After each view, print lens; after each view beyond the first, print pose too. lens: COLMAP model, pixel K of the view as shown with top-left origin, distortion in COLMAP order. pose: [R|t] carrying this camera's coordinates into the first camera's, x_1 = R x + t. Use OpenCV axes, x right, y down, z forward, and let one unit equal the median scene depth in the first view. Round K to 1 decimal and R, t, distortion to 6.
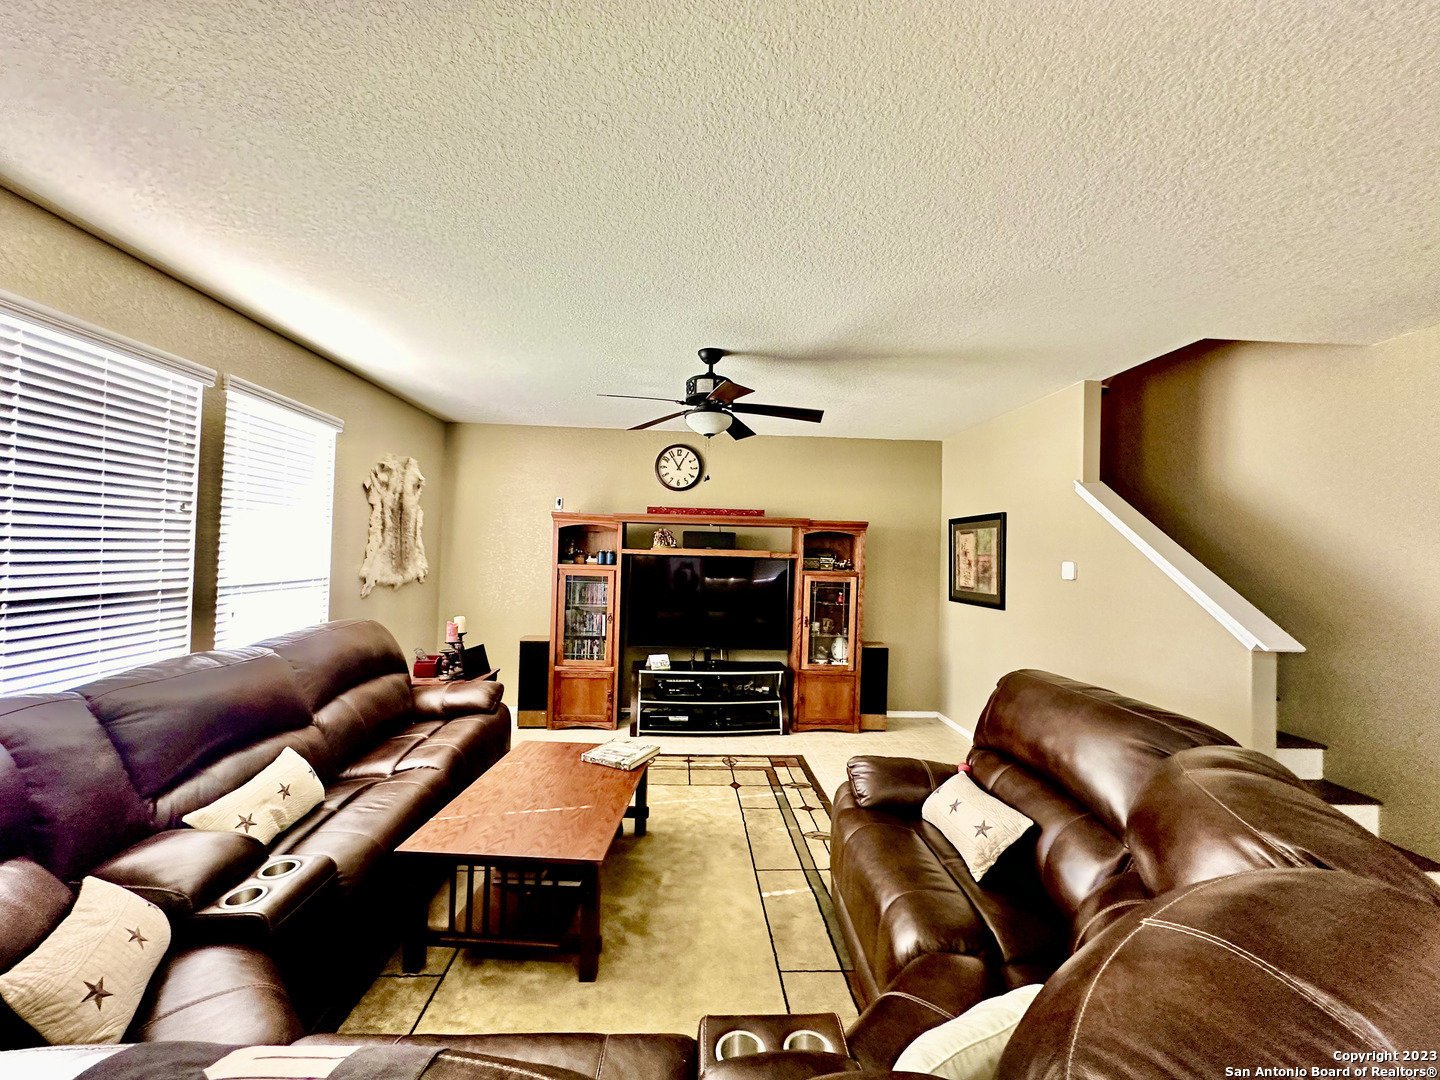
lens RADIAL K [[571.4, 0, 719.6], [0, 571.4, 542.5], [0, 0, 1]] dist [-0.001307, 0.000178]
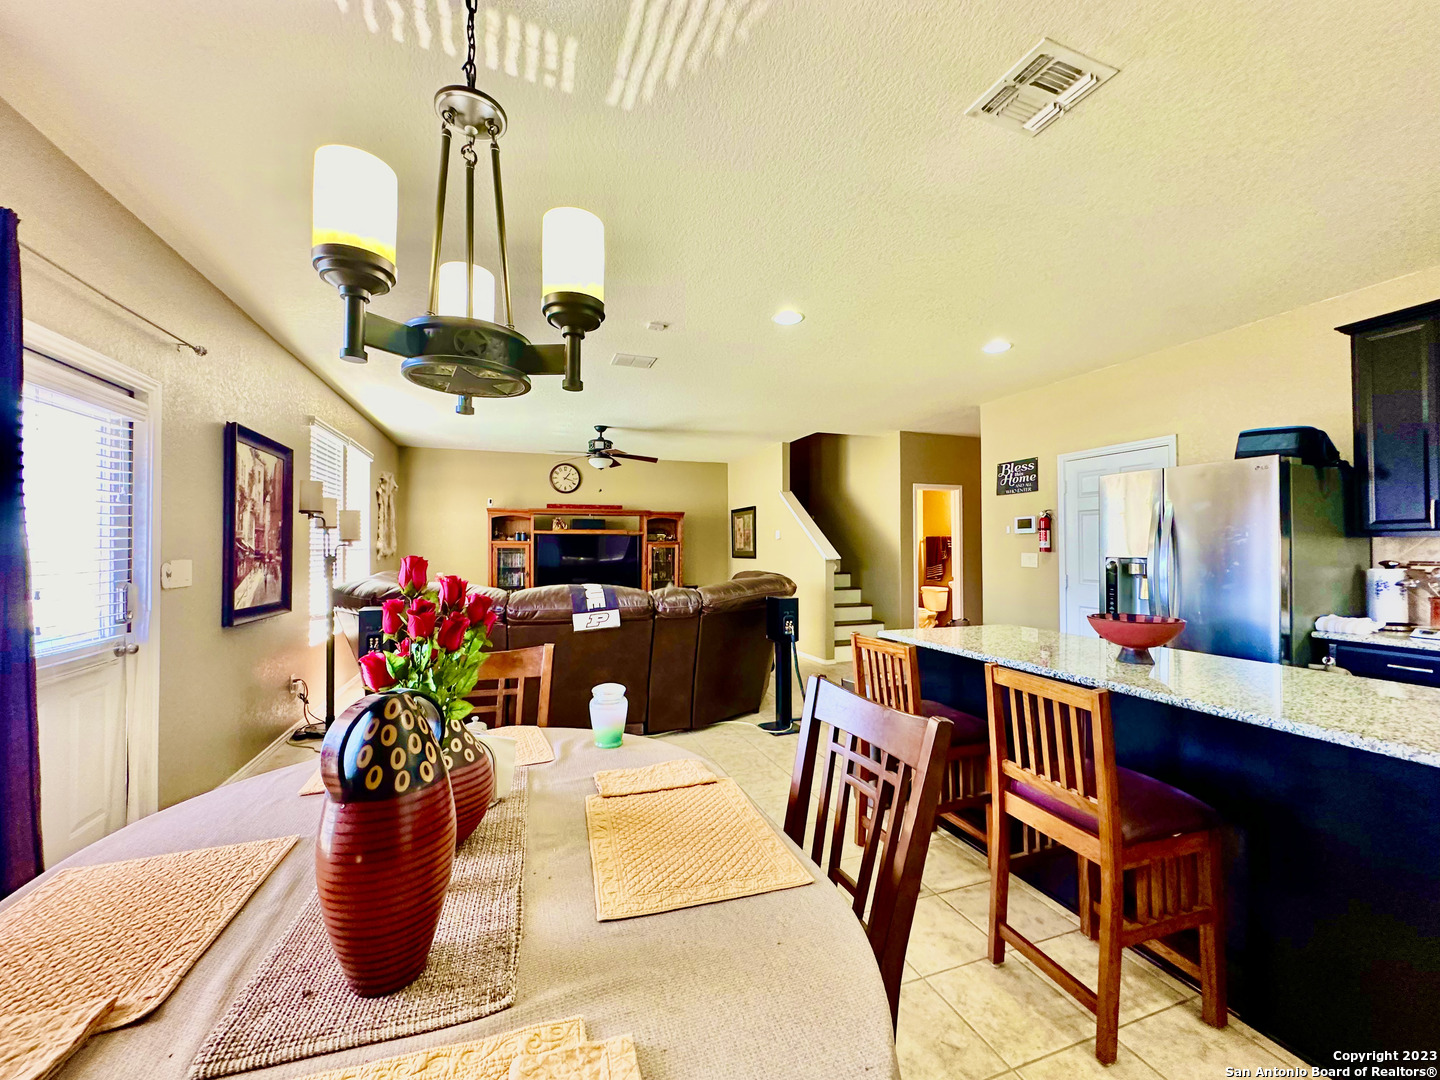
lens RADIAL K [[571.4, 0, 719.6], [0, 571.4, 542.5], [0, 0, 1]] dist [-0.001307, 0.000178]
pose [[0.958414, -0.025507, 0.284240, -0.126603], [0.021462, 0.999619, 0.017335, 0.027761], [-0.284574, -0.010514, 0.958597, -0.667902]]
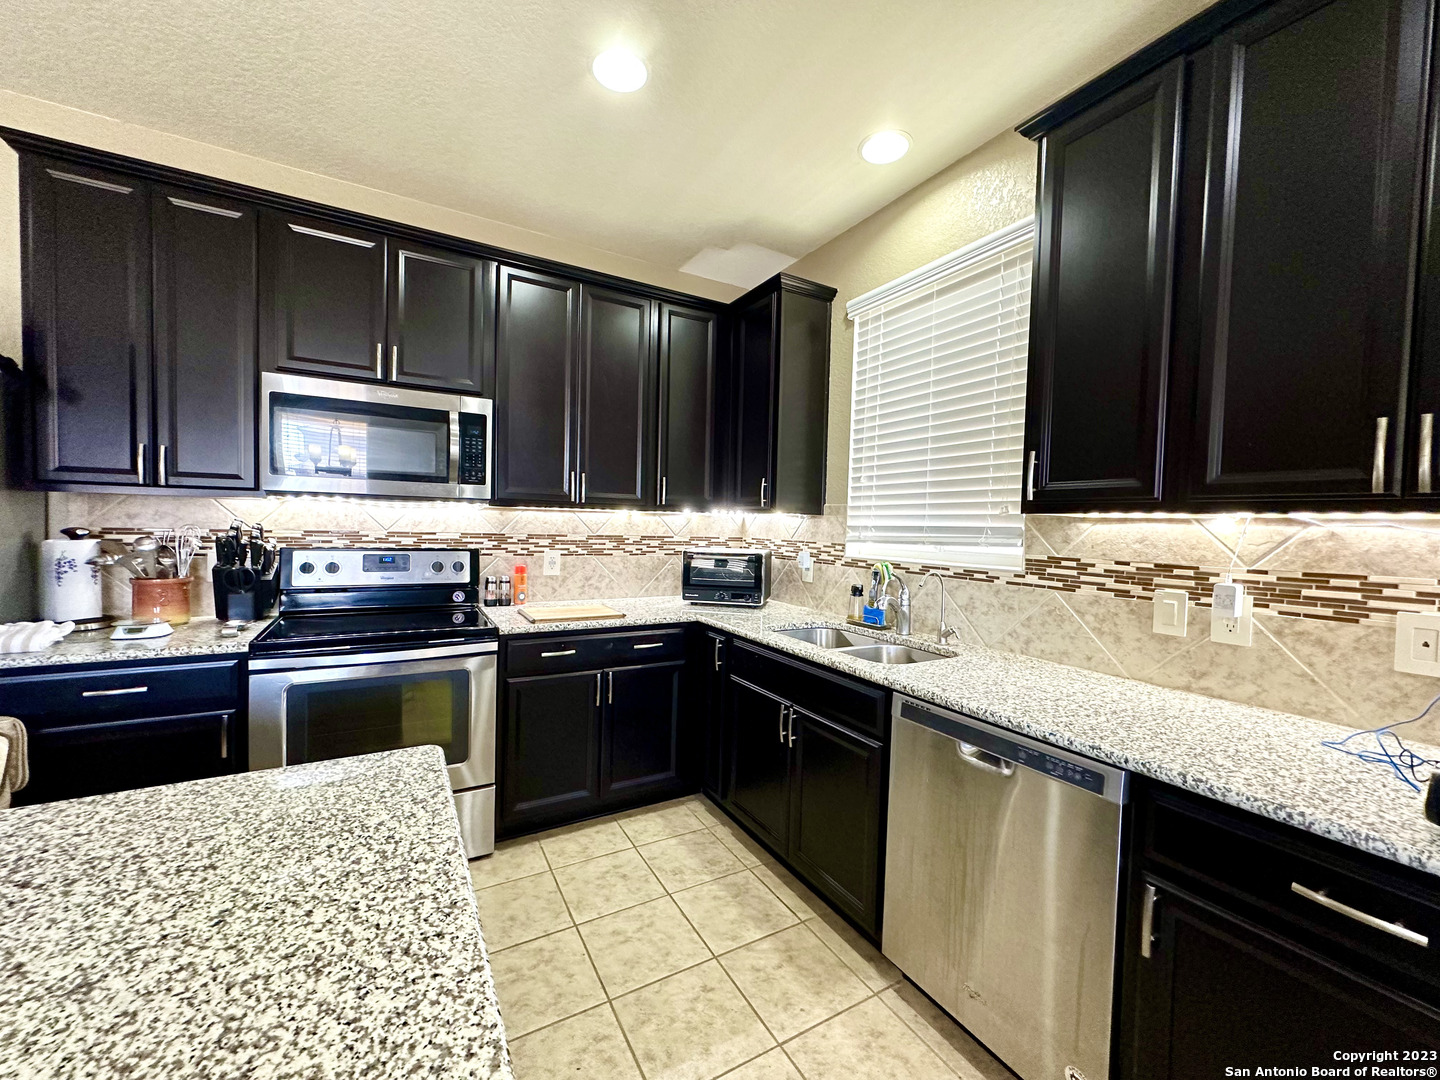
lens RADIAL K [[571.4, 0, 719.6], [0, 571.4, 542.5], [0, 0, 1]] dist [-0.001307, 0.000178]
pose [[-0.446133, -0.069453, 0.892268, 0.140117], [-0.059734, 0.997072, 0.047743, 0.035896], [-0.892971, -0.031999, -0.448975, -0.526425]]
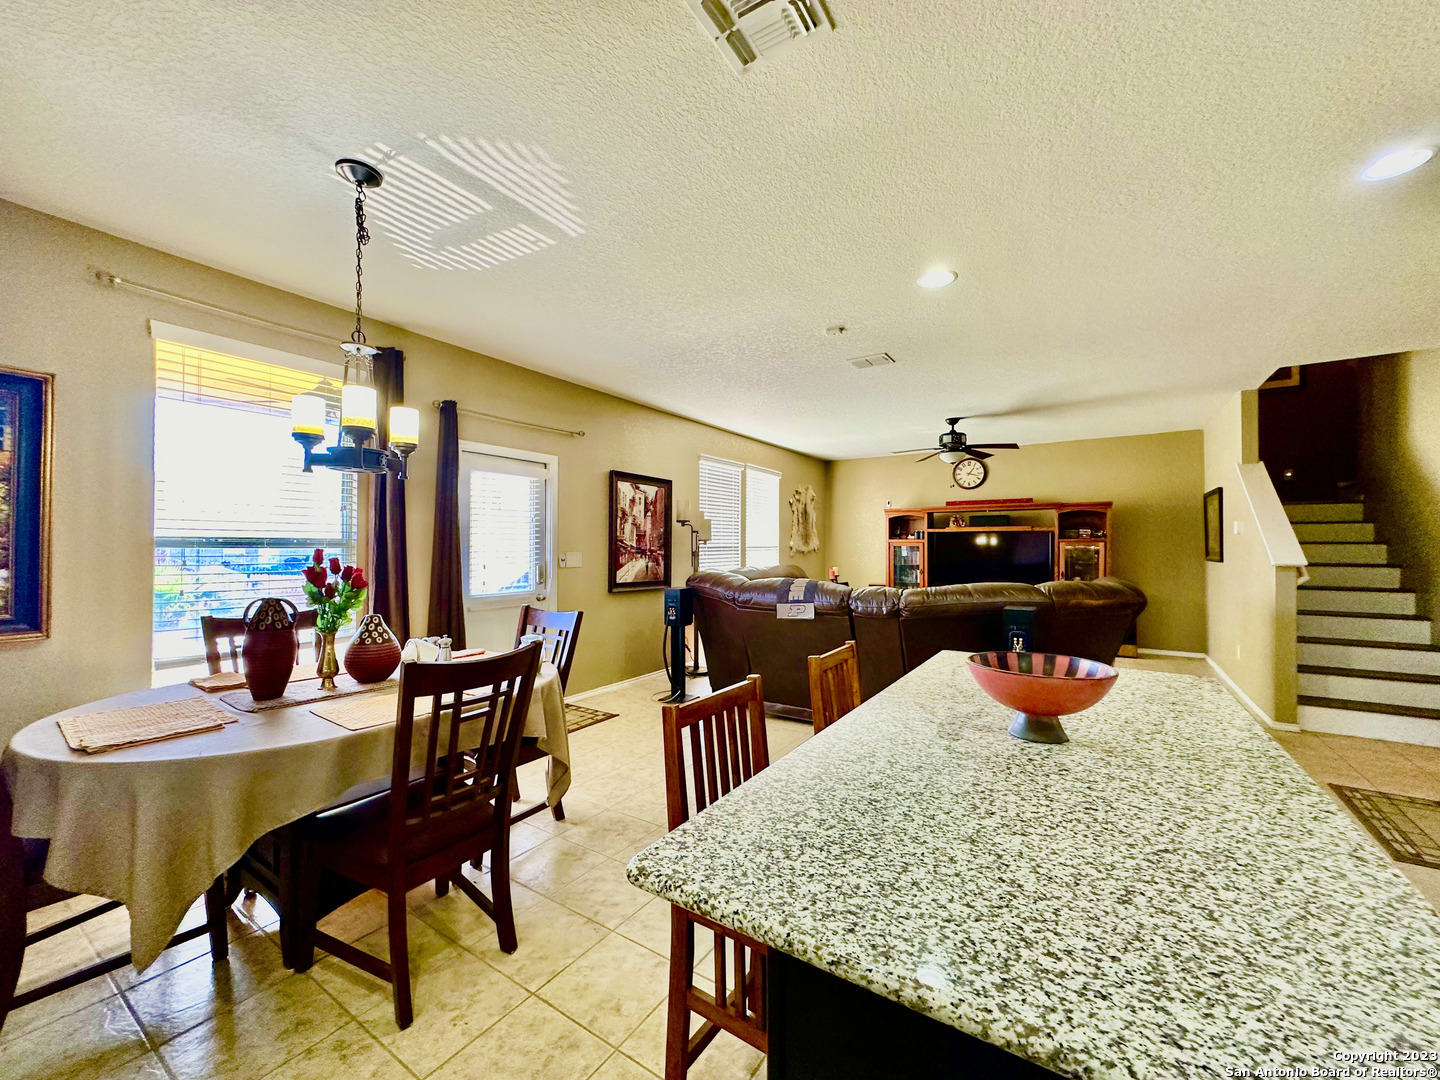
lens RADIAL K [[571.4, 0, 719.6], [0, 571.4, 542.5], [0, 0, 1]] dist [-0.001307, 0.000178]
pose [[0.803600, -0.029031, -0.594461, 0.311887], [0.031588, 0.999482, -0.006110, 0.040076], [0.594330, -0.013868, 0.804101, -0.642109]]
